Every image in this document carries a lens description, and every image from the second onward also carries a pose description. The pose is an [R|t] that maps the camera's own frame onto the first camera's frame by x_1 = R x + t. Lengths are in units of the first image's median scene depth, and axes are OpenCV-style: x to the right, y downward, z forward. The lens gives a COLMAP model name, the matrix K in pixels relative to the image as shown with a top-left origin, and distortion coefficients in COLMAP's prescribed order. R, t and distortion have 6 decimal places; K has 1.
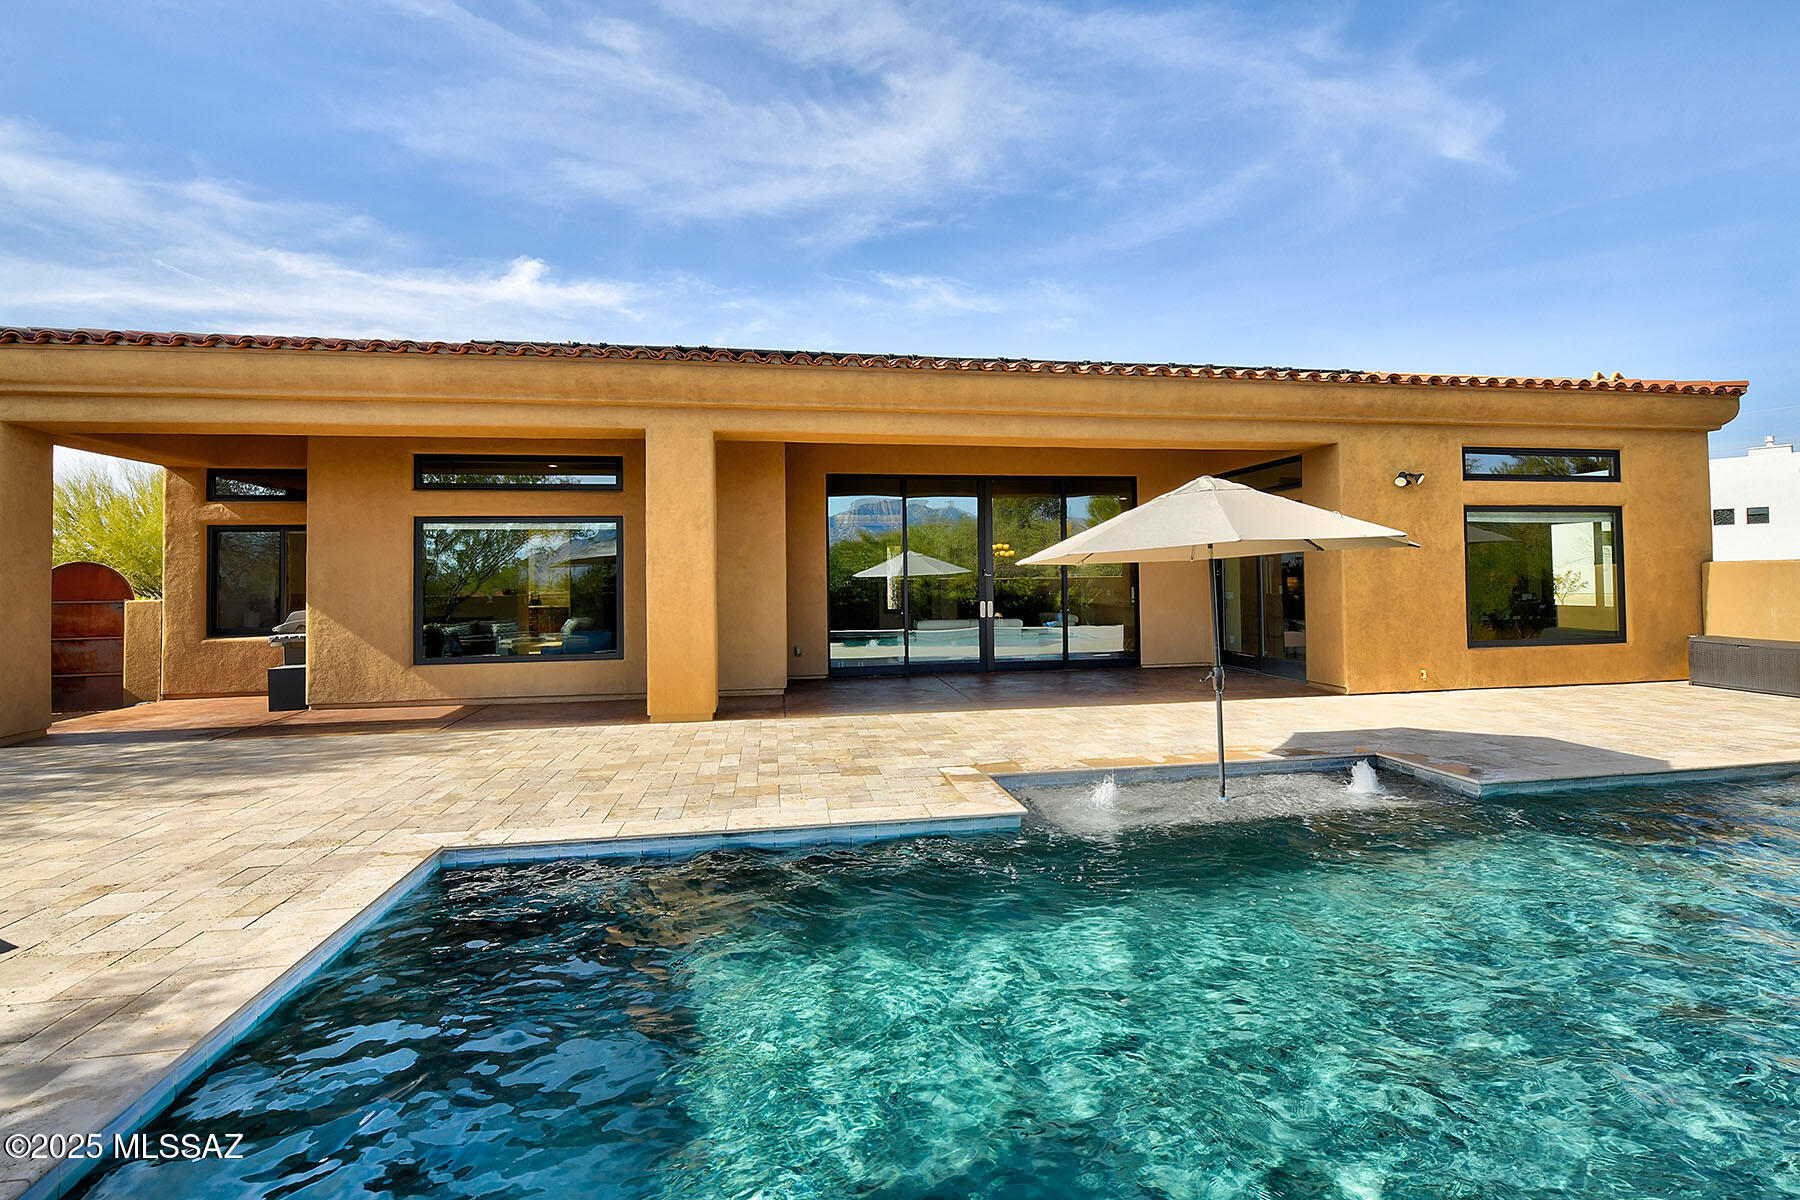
lens RADIAL K [[849.9, 0, 835.1], [0, 849.9, 543.0], [0, 0, 1]] dist [-0.008321, -0.000728]
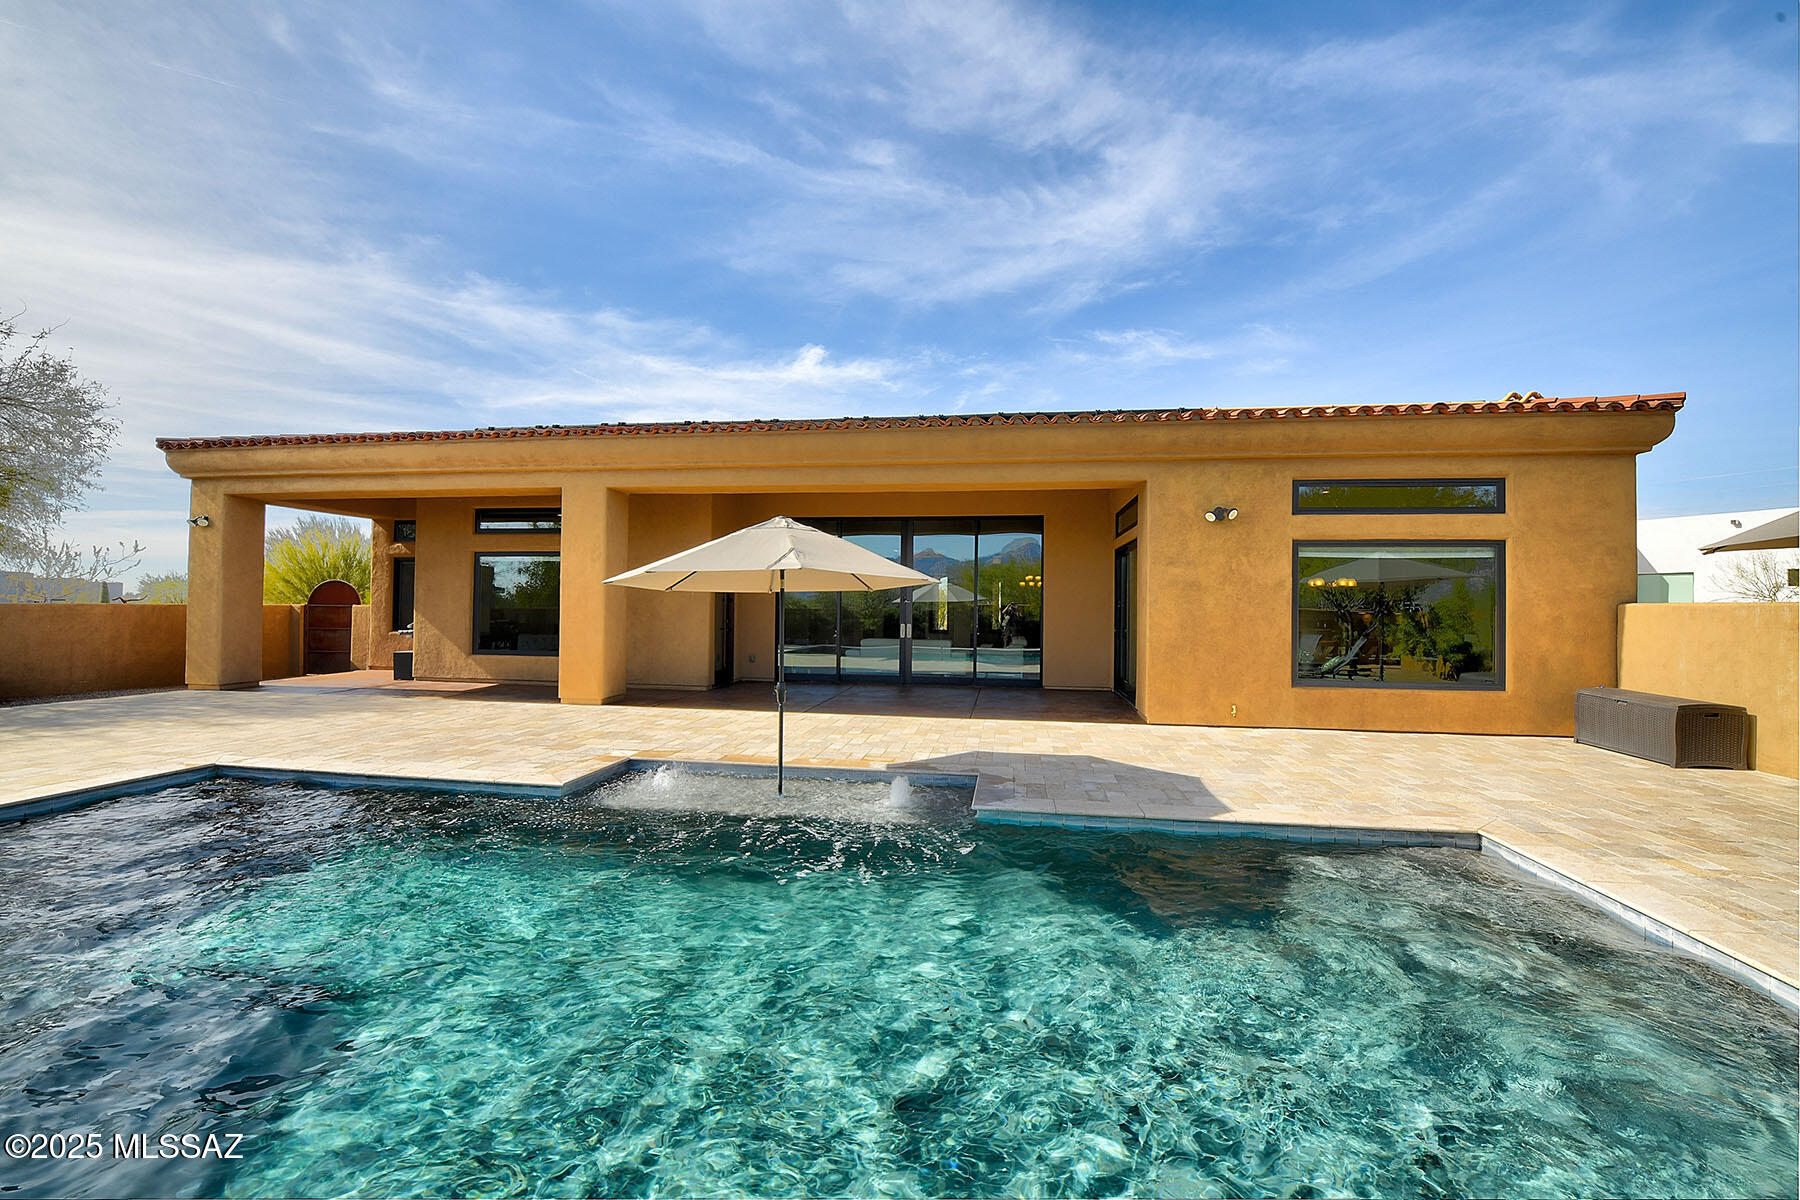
lens RADIAL K [[710.9, 0, 892.8], [0, 710.9, 609.6], [0, 0, 1]] dist [-0.011715, -0.000939]
pose [[0.950163, 0.025415, -0.310716, 0.541858], [-0.009262, 0.998533, 0.053351, -0.004088], [0.311617, -0.047814, 0.949004, 0.071311]]
